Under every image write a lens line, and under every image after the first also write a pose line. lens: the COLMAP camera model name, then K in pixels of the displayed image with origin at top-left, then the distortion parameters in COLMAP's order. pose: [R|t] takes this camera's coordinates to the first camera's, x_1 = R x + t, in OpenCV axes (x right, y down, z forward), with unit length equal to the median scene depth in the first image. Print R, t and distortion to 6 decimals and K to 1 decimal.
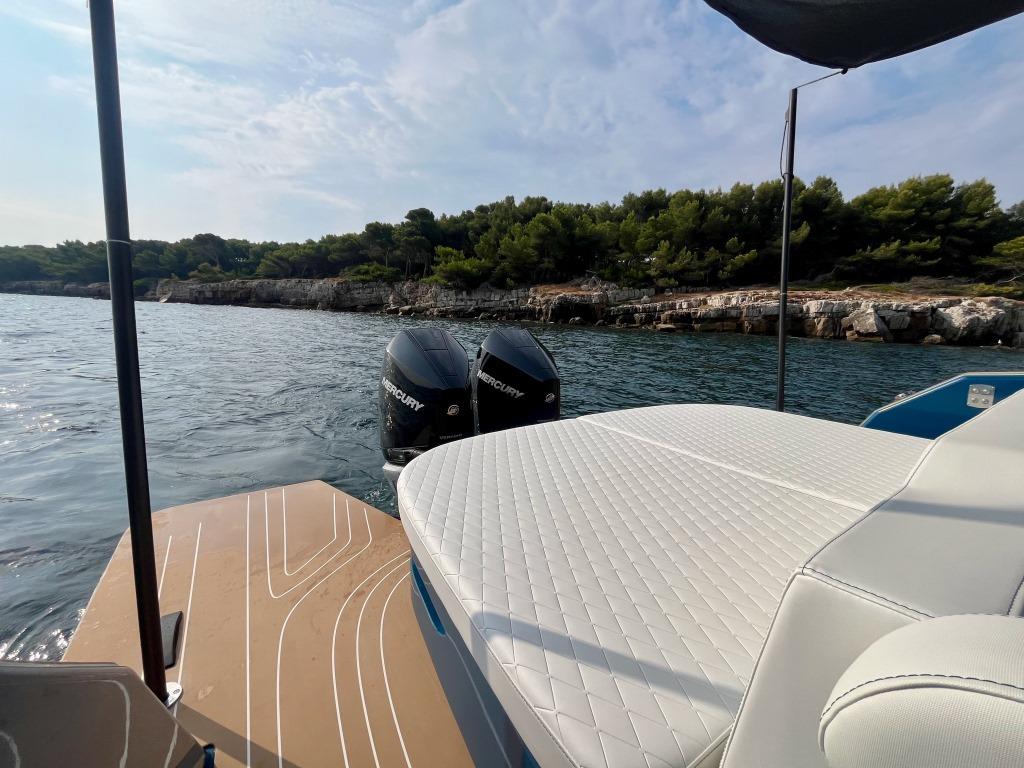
lens RADIAL K [[415.5, 0, 512.0], [0, 415.5, 384.0], [0, 0, 1]] dist [-0.001196, -0.000267]
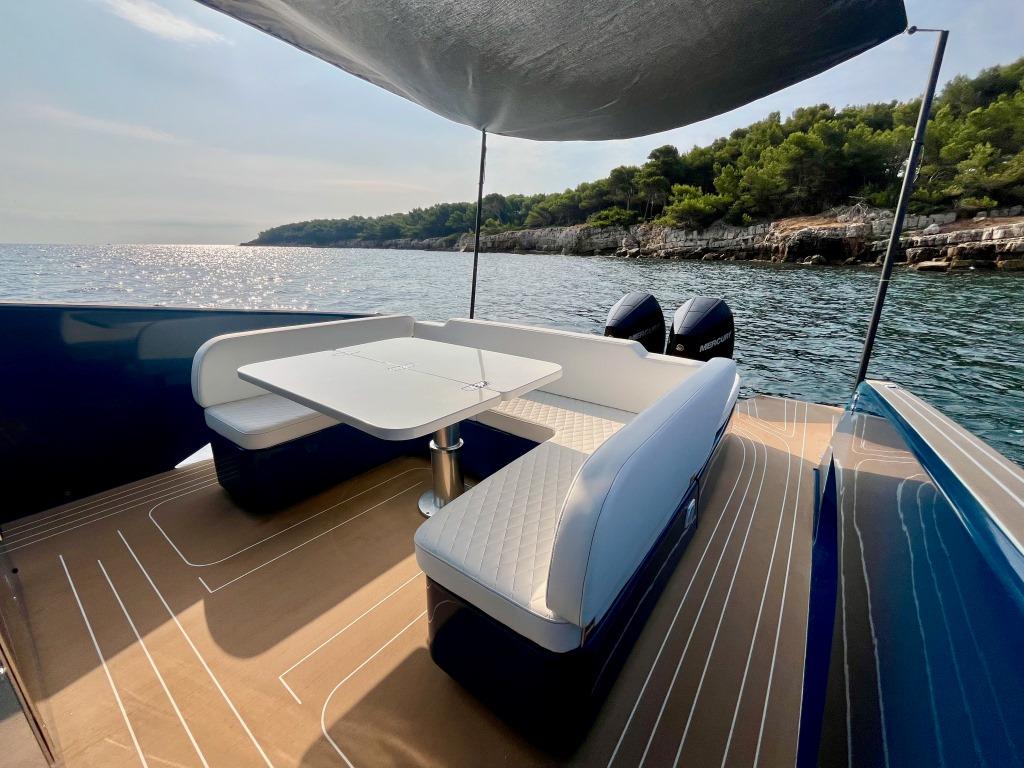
lens RADIAL K [[418.3, 0, 512.0], [0, 418.3, 384.0], [0, 0, 1]] dist [0.001686, -0.000092]
pose [[0.829044, 0.139882, -0.541405, 0.117036], [-0.069497, 0.986474, 0.148455, 0.017081], [0.554848, -0.085449, 0.827552, -0.090154]]
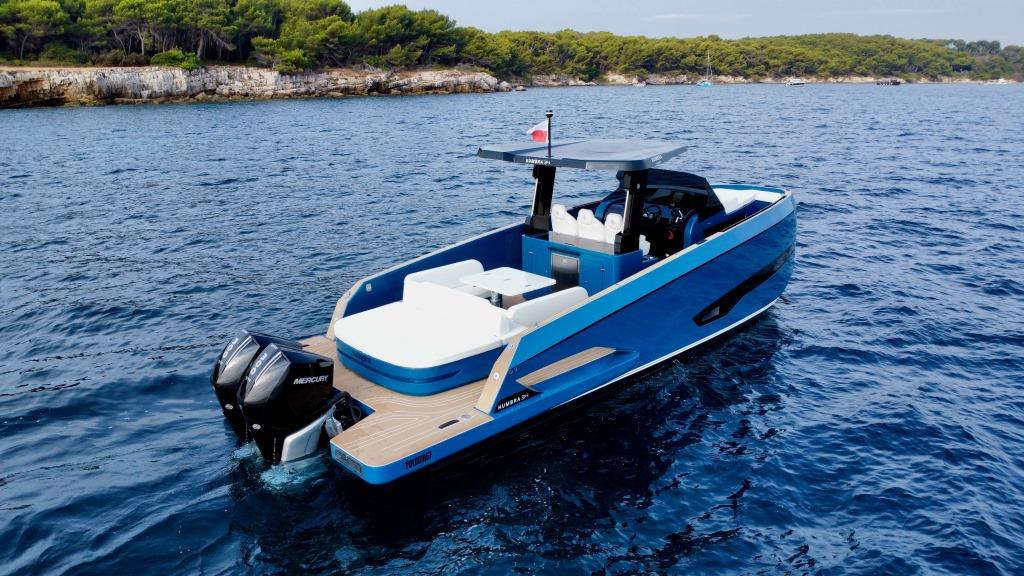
lens RADIAL K [[743.4, 0, 512.0], [0, 743.4, 288.0], [0, 0, 1]] dist [-0.028967, -0.011140]
pose [[0.210996, -0.309103, 0.927327, -2.364549], [0.181078, 0.944625, 0.273667, -0.115559], [-0.960568, 0.110176, 0.255284, -0.140871]]
